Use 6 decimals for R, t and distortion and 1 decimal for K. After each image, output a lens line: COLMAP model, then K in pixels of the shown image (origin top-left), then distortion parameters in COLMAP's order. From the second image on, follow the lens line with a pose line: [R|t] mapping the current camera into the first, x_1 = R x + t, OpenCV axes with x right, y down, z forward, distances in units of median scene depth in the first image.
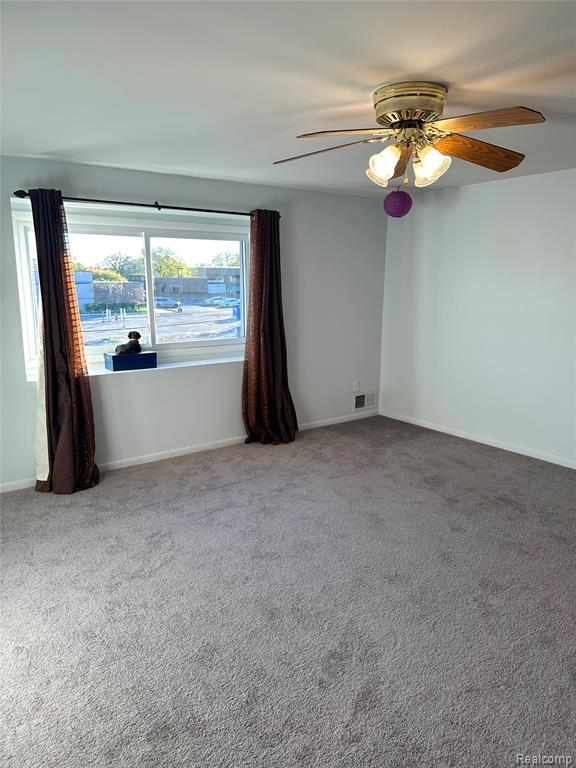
lens RADIAL K [[541.0, 0, 289.6], [0, 541.0, 378.1], [0, 0, 1]] dist [0.045880, -0.064944]
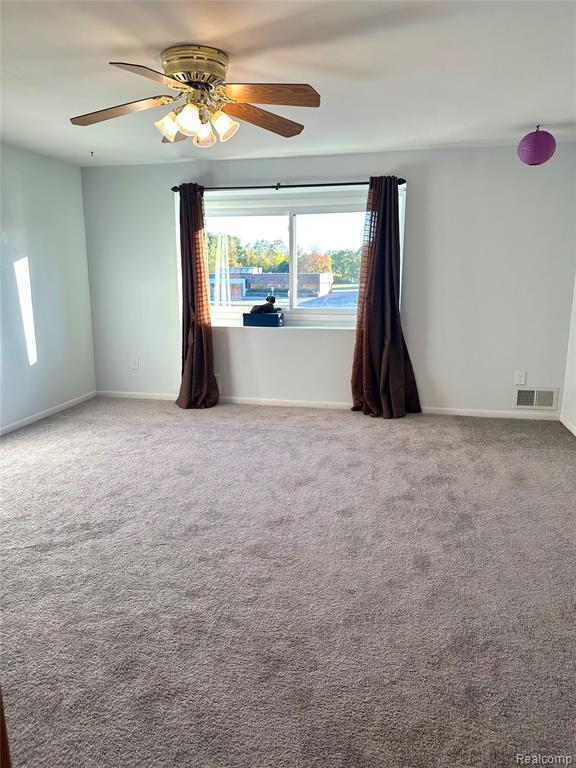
lens RADIAL K [[541.0, 0, 282.7], [0, 541.0, 384.1], [0, 0, 1]] dist [0.045880, -0.064944]
pose [[0.663026, 0.152083, -0.732985, 0.641548], [-0.133039, 0.987498, 0.084549, 0.001513], [0.736680, 0.041458, 0.674969, 0.223373]]
